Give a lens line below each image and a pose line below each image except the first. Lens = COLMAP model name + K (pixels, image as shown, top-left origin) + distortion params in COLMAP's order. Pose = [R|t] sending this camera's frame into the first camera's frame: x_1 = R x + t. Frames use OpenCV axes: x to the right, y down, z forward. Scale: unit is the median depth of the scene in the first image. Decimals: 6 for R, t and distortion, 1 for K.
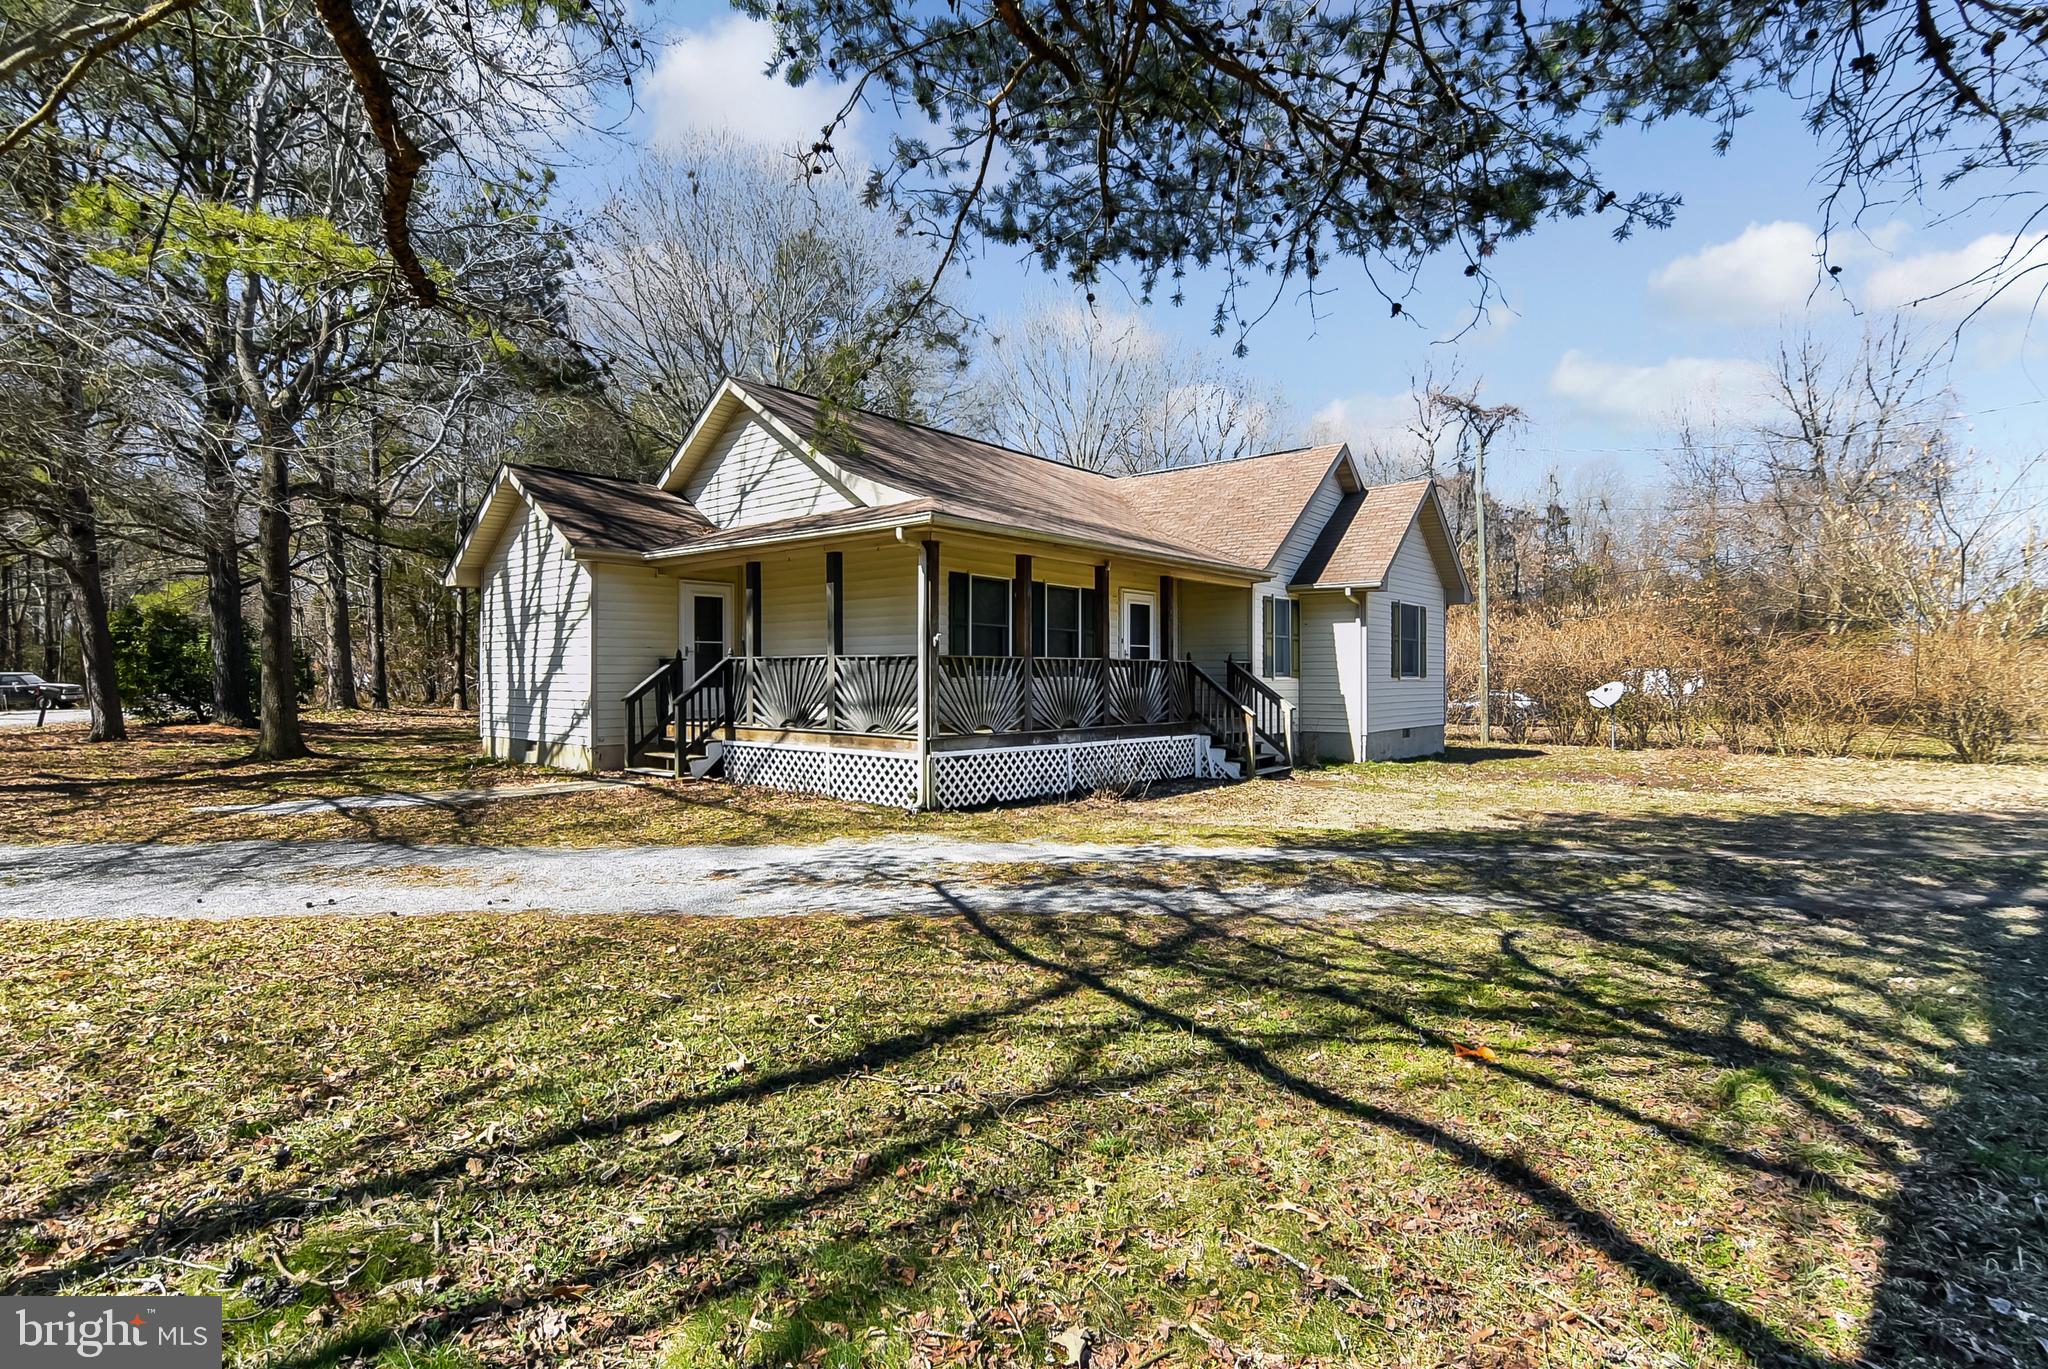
lens RADIAL K [[1002.7, 0, 1018.9], [0, 1002.7, 682.4], [0, 0, 1]] dist [-0.023198, 0.011231]
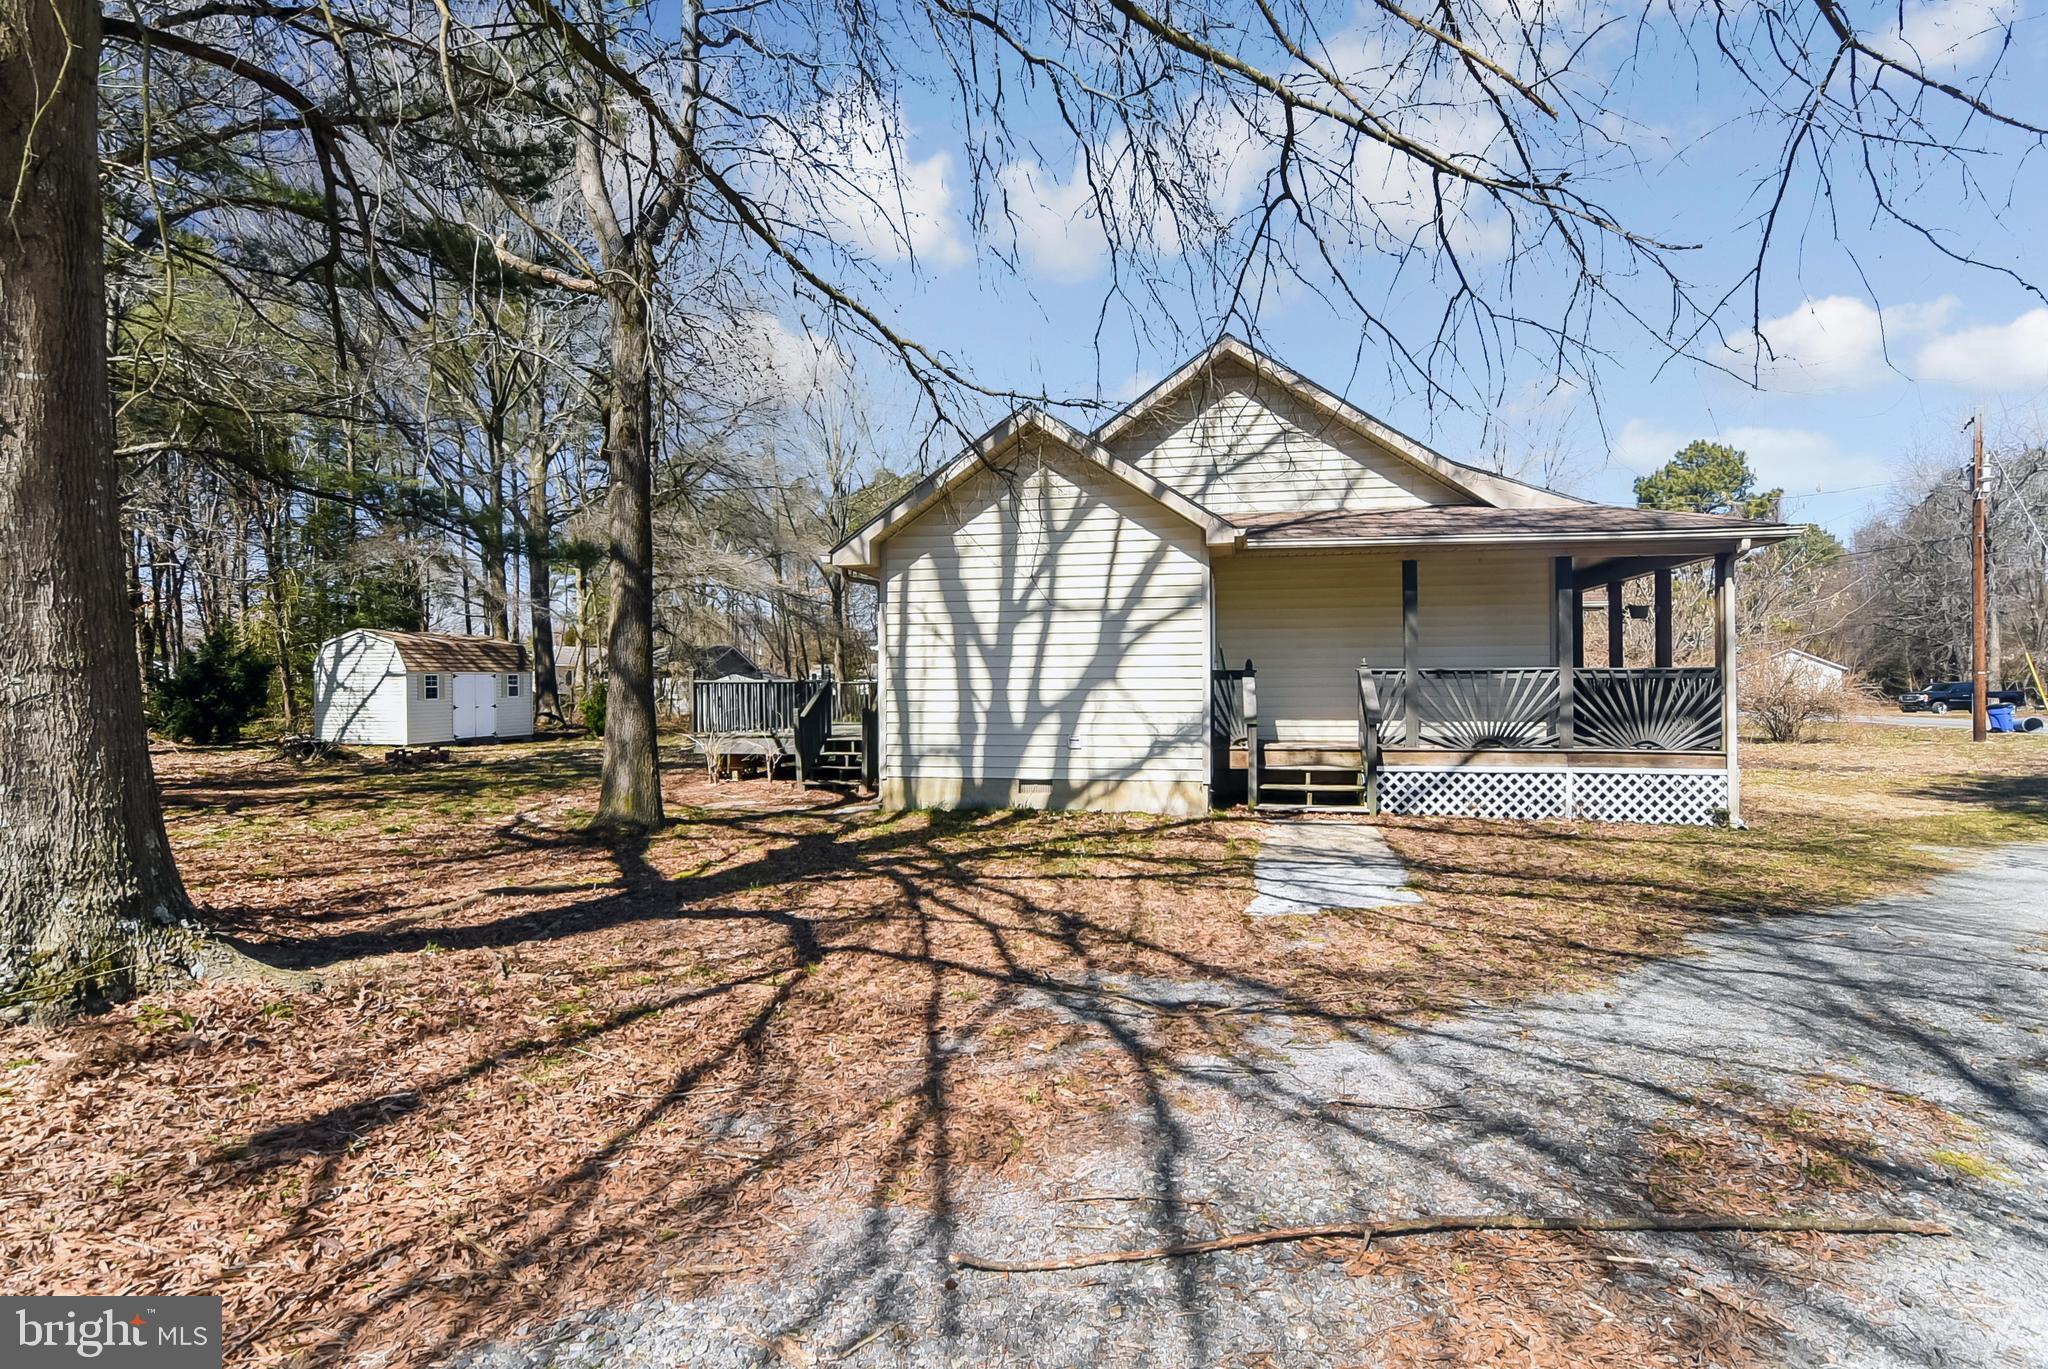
lens RADIAL K [[1002.7, 0, 1018.9], [0, 1002.7, 682.4], [0, 0, 1]] dist [-0.023198, 0.011231]
pose [[0.885515, -0.005299, 0.464581, -0.854100], [0.008227, 0.999957, -0.004275, -0.010988], [-0.464538, 0.007607, 0.885520, 0.337889]]
